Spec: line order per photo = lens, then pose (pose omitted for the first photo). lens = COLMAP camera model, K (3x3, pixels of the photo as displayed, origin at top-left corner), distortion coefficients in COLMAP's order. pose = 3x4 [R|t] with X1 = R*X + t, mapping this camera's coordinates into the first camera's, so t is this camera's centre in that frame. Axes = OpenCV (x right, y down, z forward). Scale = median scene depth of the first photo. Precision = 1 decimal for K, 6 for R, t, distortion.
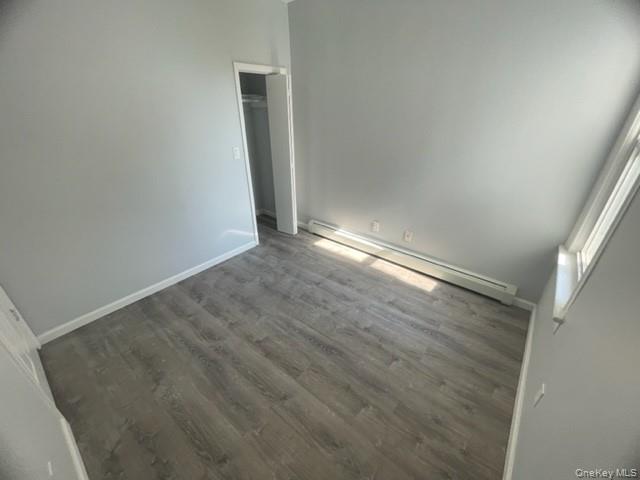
lens RADIAL K [[259.0, 0, 322.1], [0, 259.0, 240.1], [0, 0, 1]] dist [-0.001050, 0.001312]
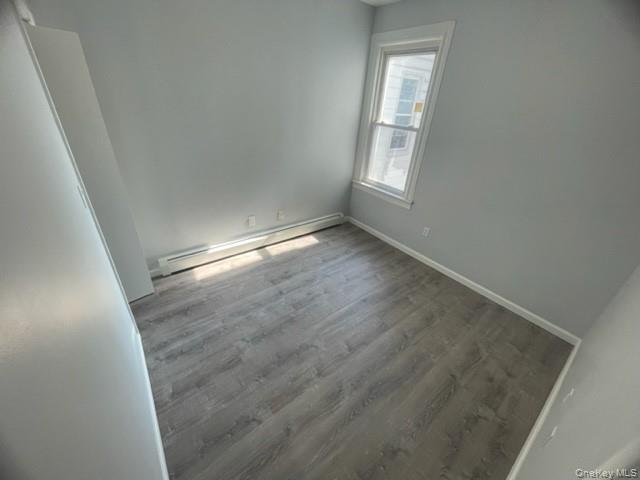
lens RADIAL K [[259.0, 0, 321.0], [0, 259.0, 238.7], [0, 0, 1]] dist [-0.001050, 0.001312]
pose [[0.226656, -0.455660, 0.860814, -0.703964], [0.392260, 0.851674, 0.347539, -0.268774], [-0.891493, 0.258891, 0.371774, 0.468301]]
